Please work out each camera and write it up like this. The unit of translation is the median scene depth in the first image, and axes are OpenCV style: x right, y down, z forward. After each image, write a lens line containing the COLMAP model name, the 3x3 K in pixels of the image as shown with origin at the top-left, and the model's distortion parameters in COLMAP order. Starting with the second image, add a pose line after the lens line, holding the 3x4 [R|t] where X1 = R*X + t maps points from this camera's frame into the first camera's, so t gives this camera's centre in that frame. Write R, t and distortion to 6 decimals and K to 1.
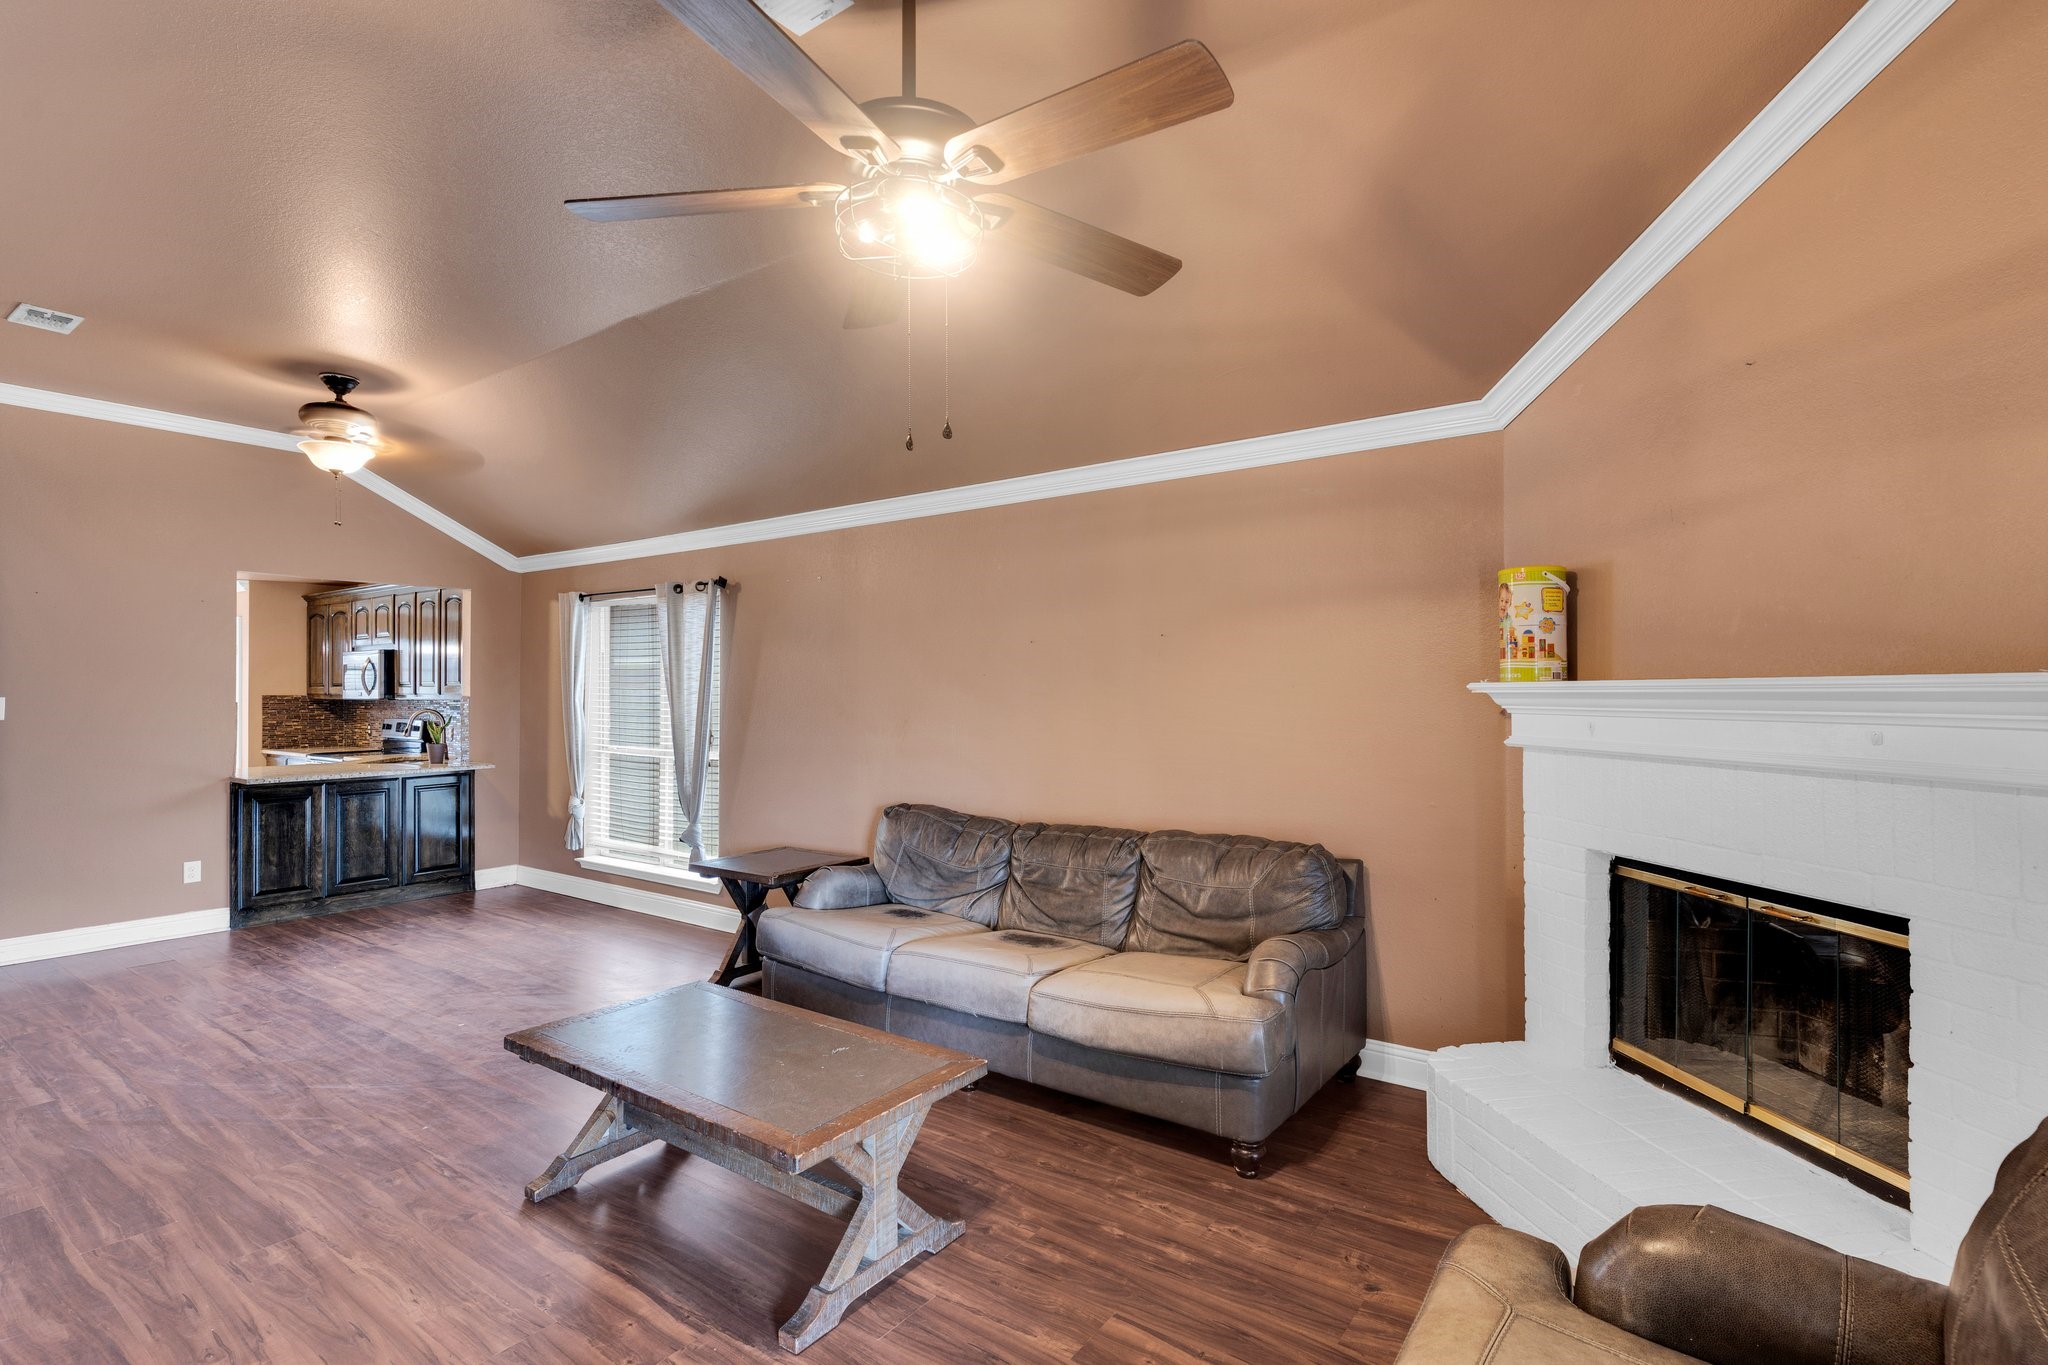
lens RADIAL K [[991.5, 0, 1020.4], [0, 991.5, 682.4], [0, 0, 1]] dist [0.003430, -0.000046]
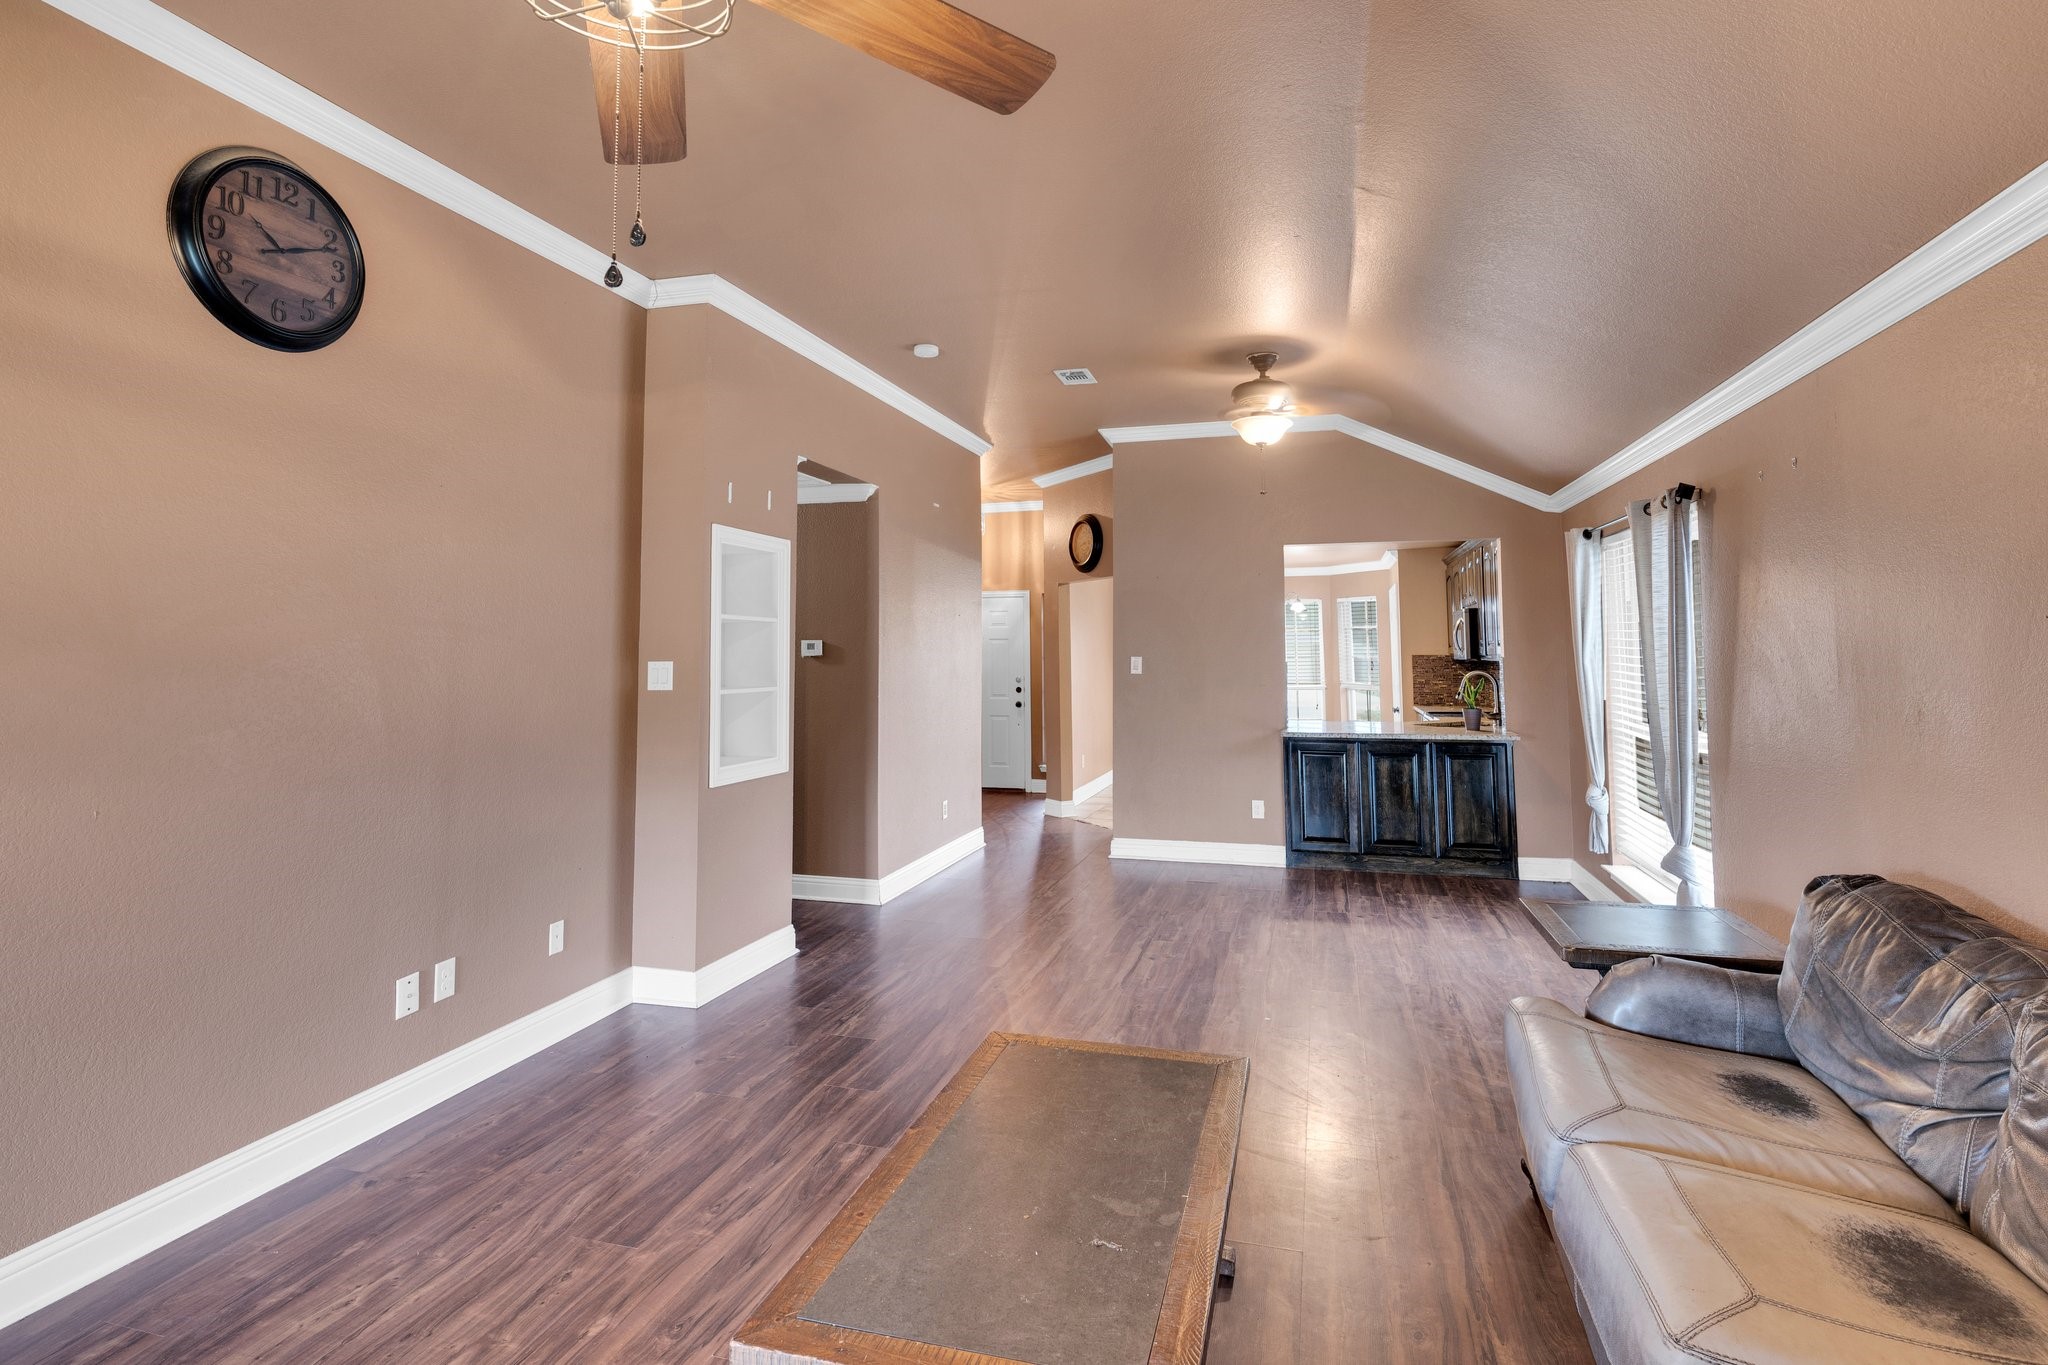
lens RADIAL K [[991.5, 0, 1016.8], [0, 991.5, 575.8], [0, 0, 1]] dist [0.003430, -0.000046]
pose [[0.339399, -0.075843, -0.937580, 0.159579], [0.009180, 0.996964, -0.077323, 0.005751], [0.940598, 0.017636, 0.339065, 0.309584]]
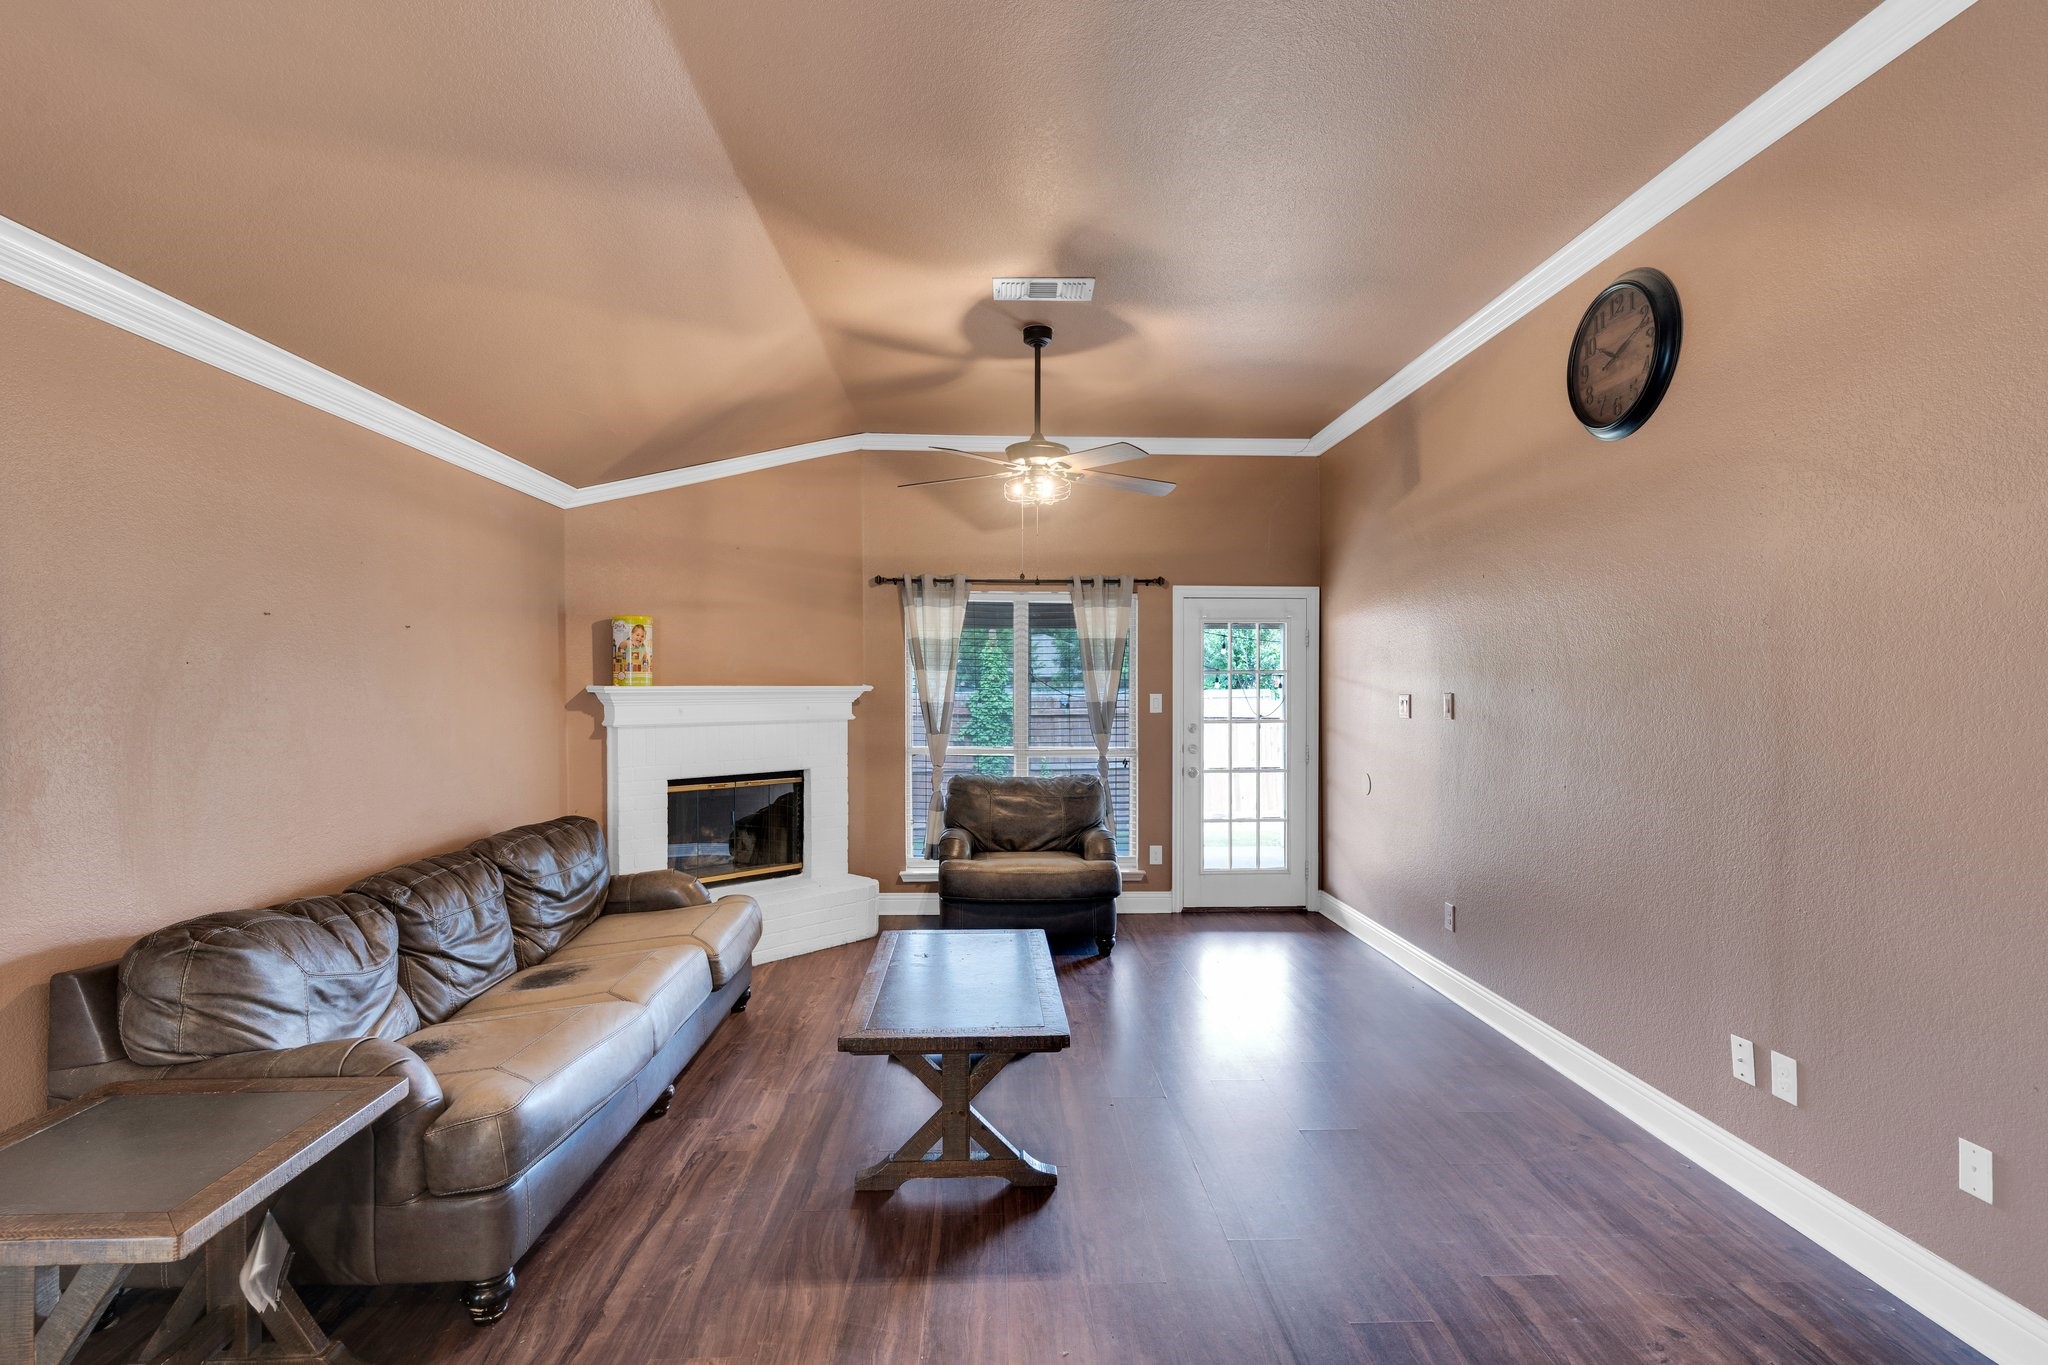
lens RADIAL K [[991.5, 0, 1018.7], [0, 991.5, 693.0], [0, 0, 1]] dist [0.003430, -0.000046]
pose [[-0.619865, 0.002816, 0.784703, -0.535431], [-0.001484, 0.999988, -0.004761, 0.009371], [-0.784707, -0.004116, -0.619853, 0.711511]]
